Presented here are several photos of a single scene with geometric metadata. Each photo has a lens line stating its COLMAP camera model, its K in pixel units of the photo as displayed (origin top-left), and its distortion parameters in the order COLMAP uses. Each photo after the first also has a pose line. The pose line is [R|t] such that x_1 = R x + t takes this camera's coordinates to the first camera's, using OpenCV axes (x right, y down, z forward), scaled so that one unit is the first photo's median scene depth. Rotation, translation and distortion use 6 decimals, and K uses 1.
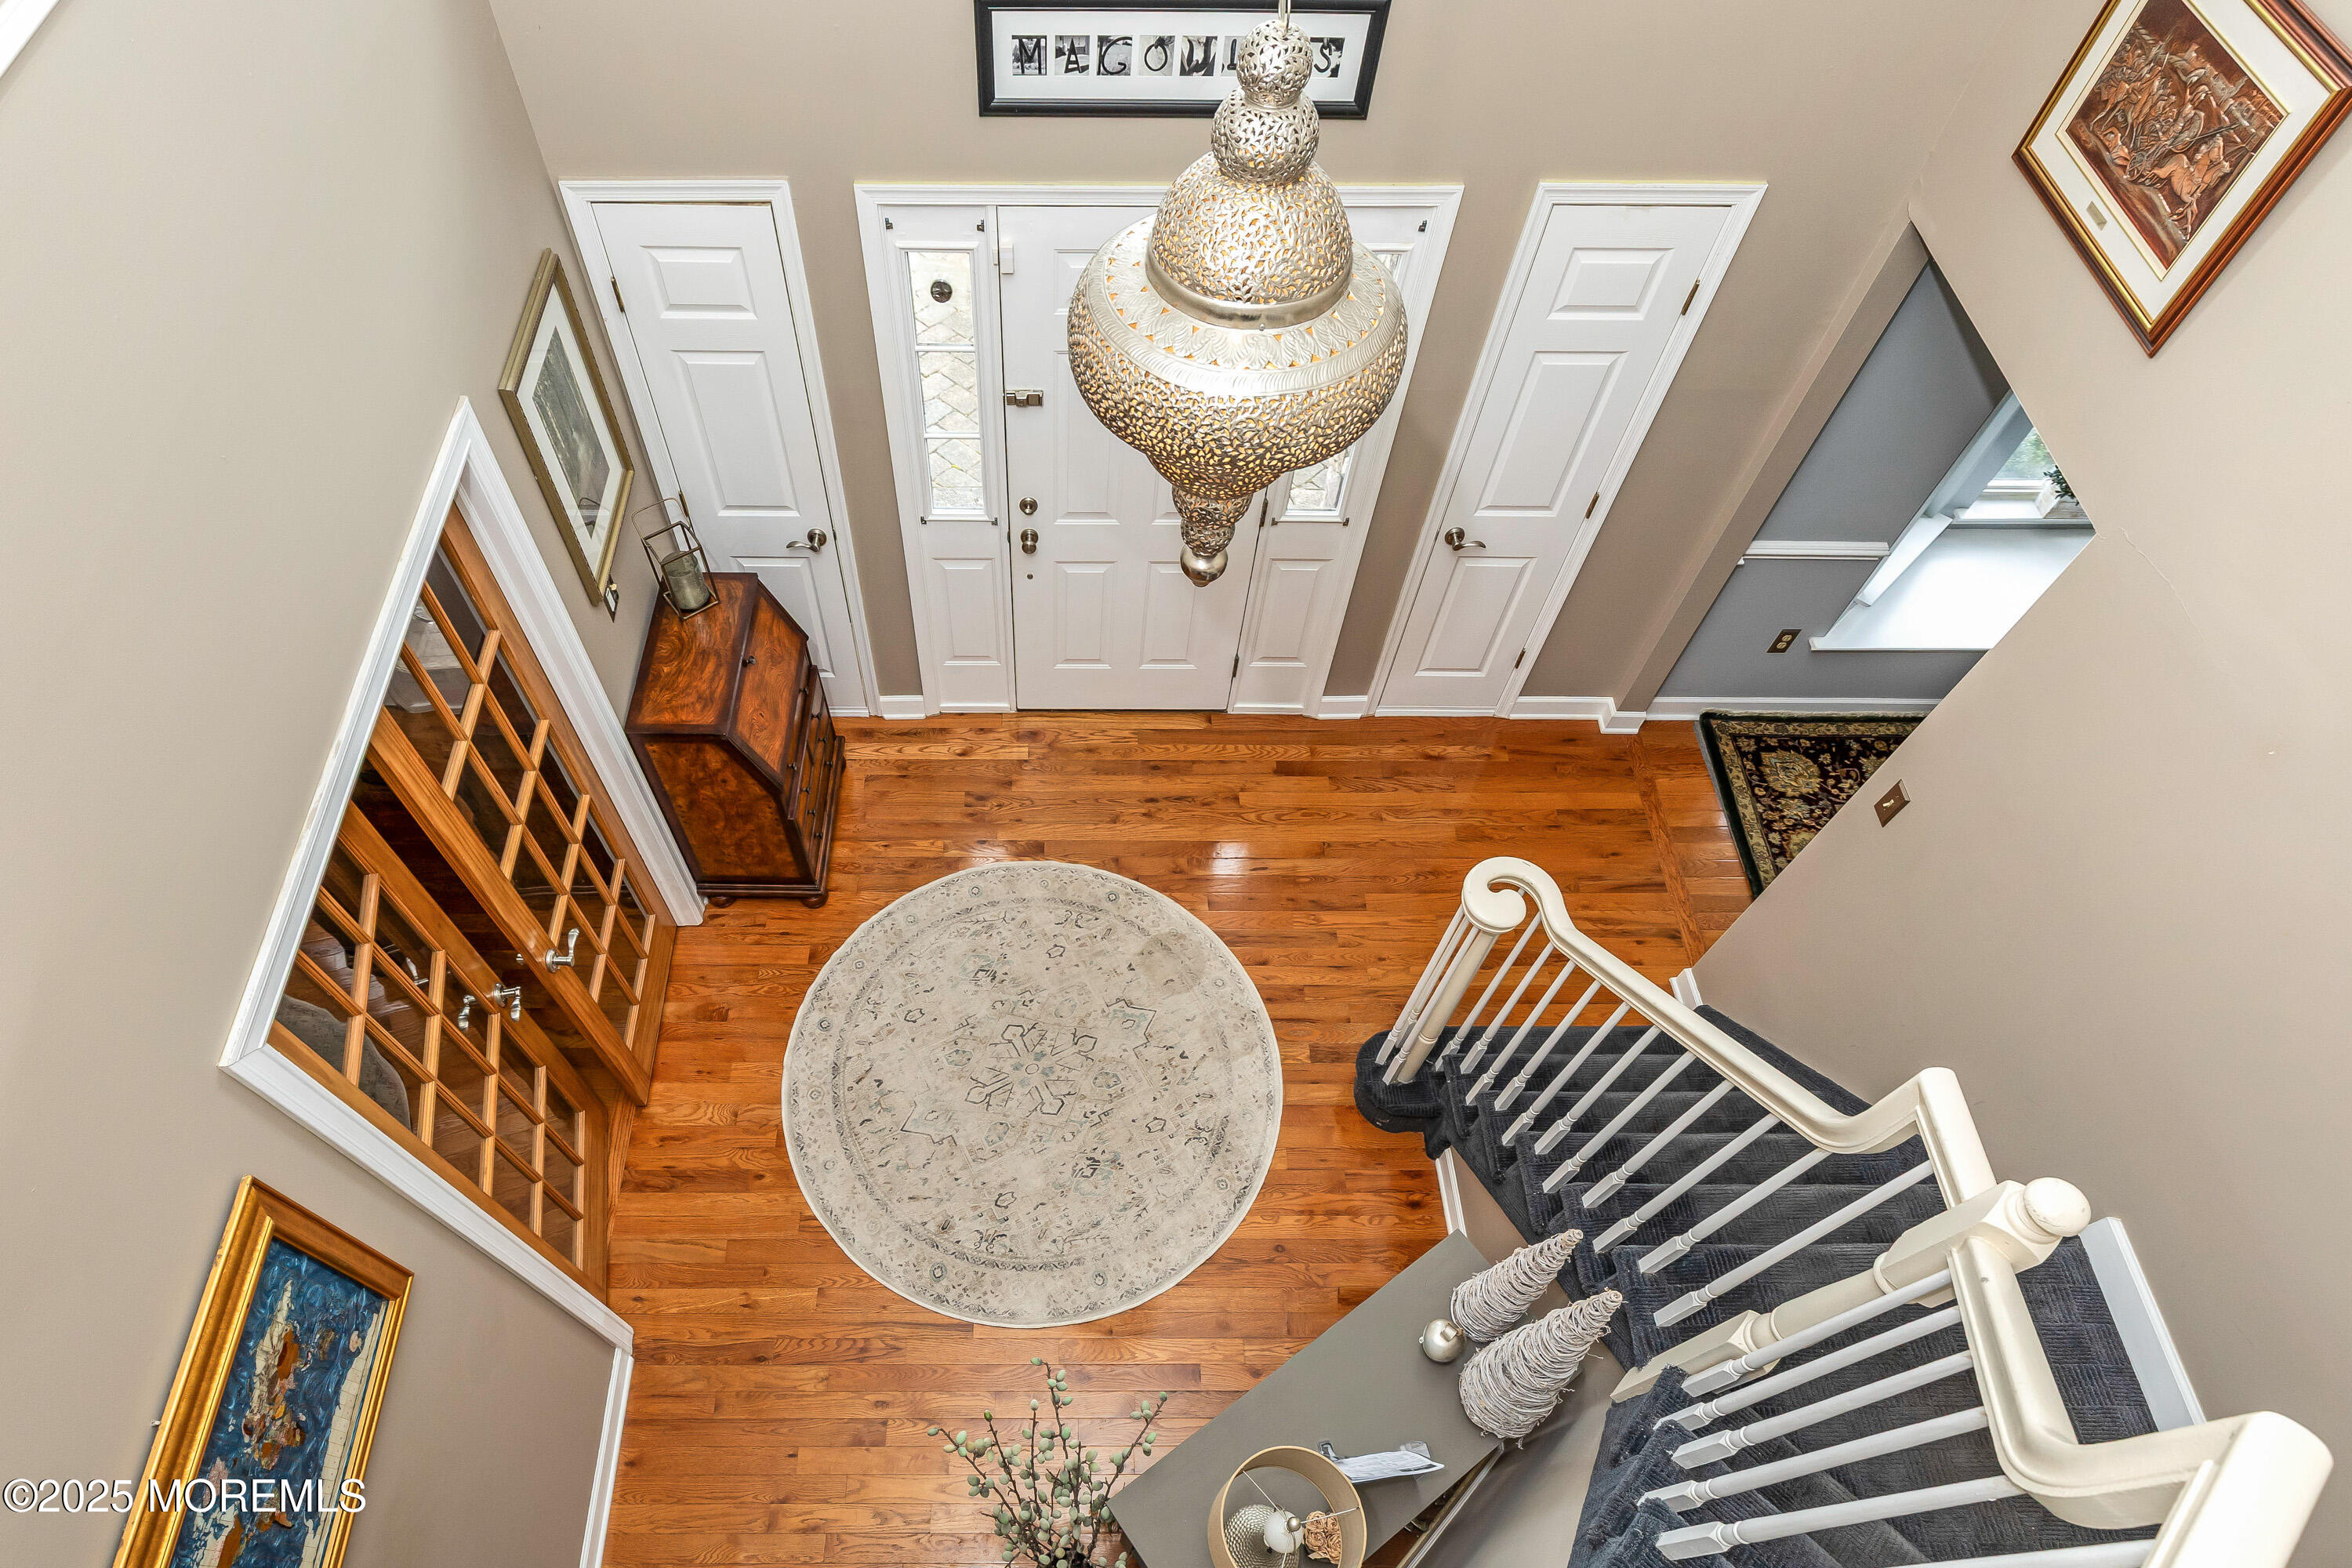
lens RADIAL K [[1201.8, 0, 1062.6], [0, 1201.8, 1021.4], [0, 0, 1]] dist [0.002748, -0.000219]
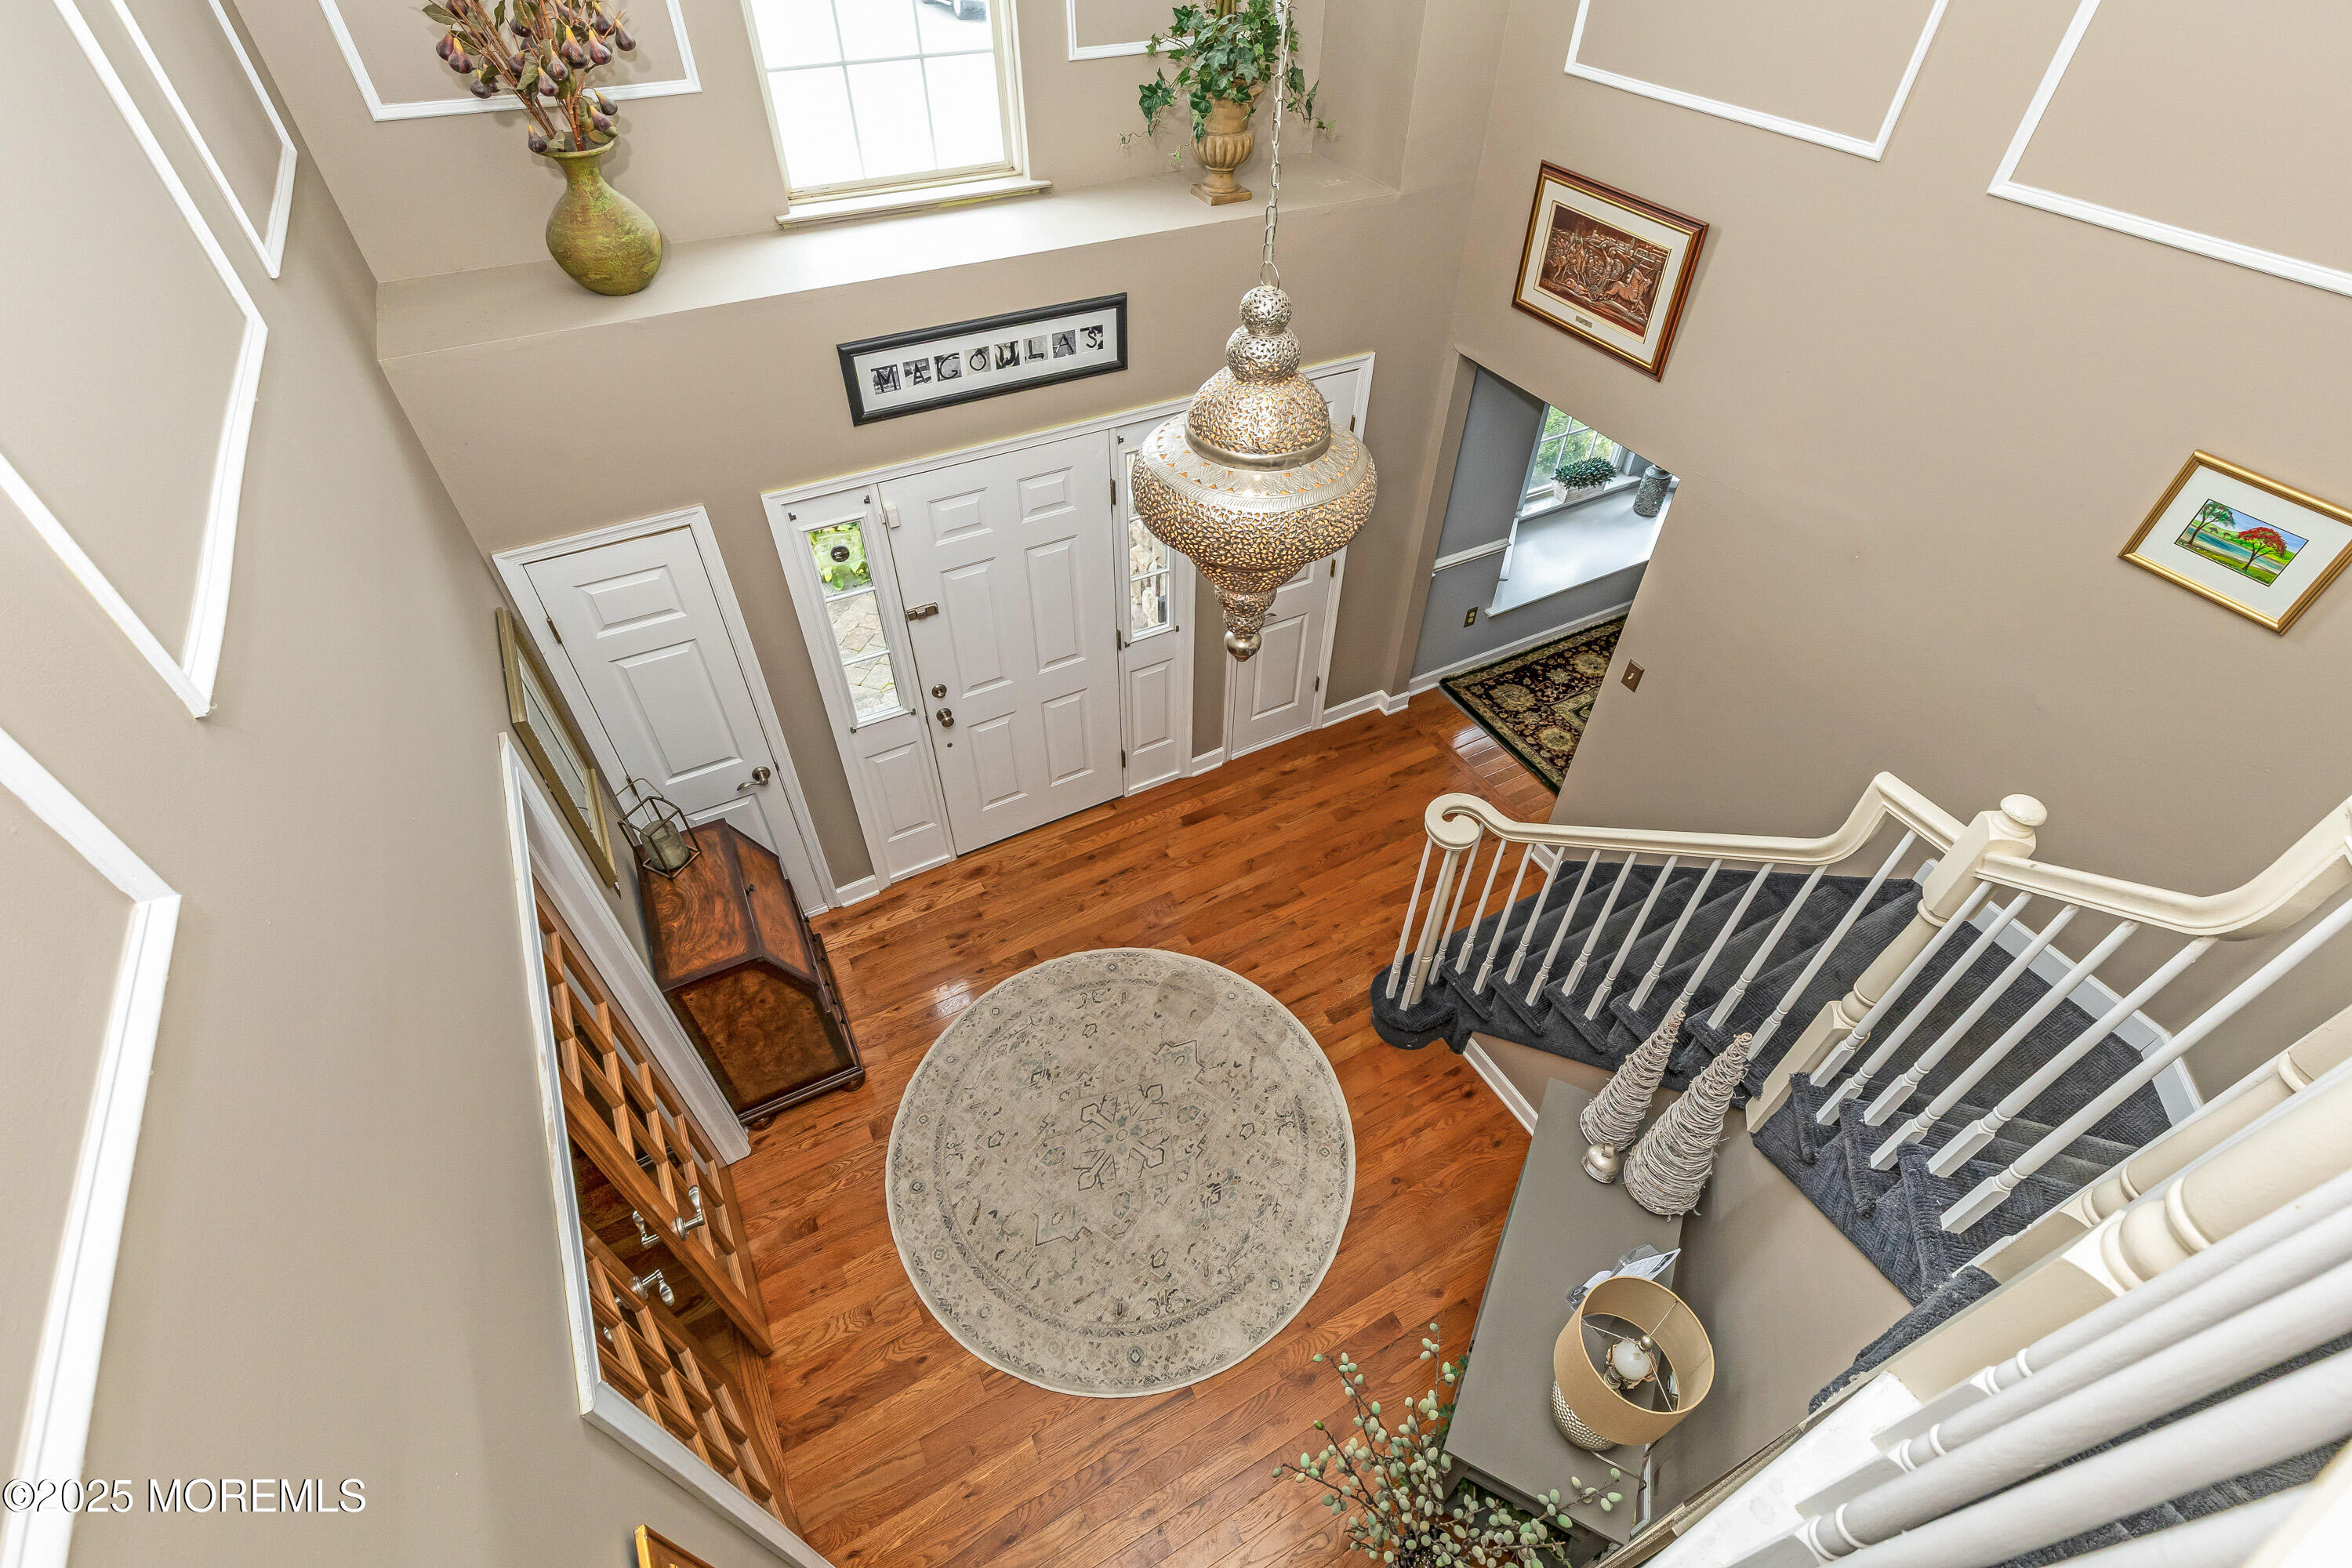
lens RADIAL K [[1046.2, 0, 1187.1], [0, 1046.2, 795.8], [0, 0, 1]] dist [0.004008, -0.000943]
pose [[0.878778, -0.334934, 0.339954, -0.204418], [0.417893, 0.884075, -0.209230, -0.009930], [-0.230467, 0.325931, 0.916872, 0.008277]]
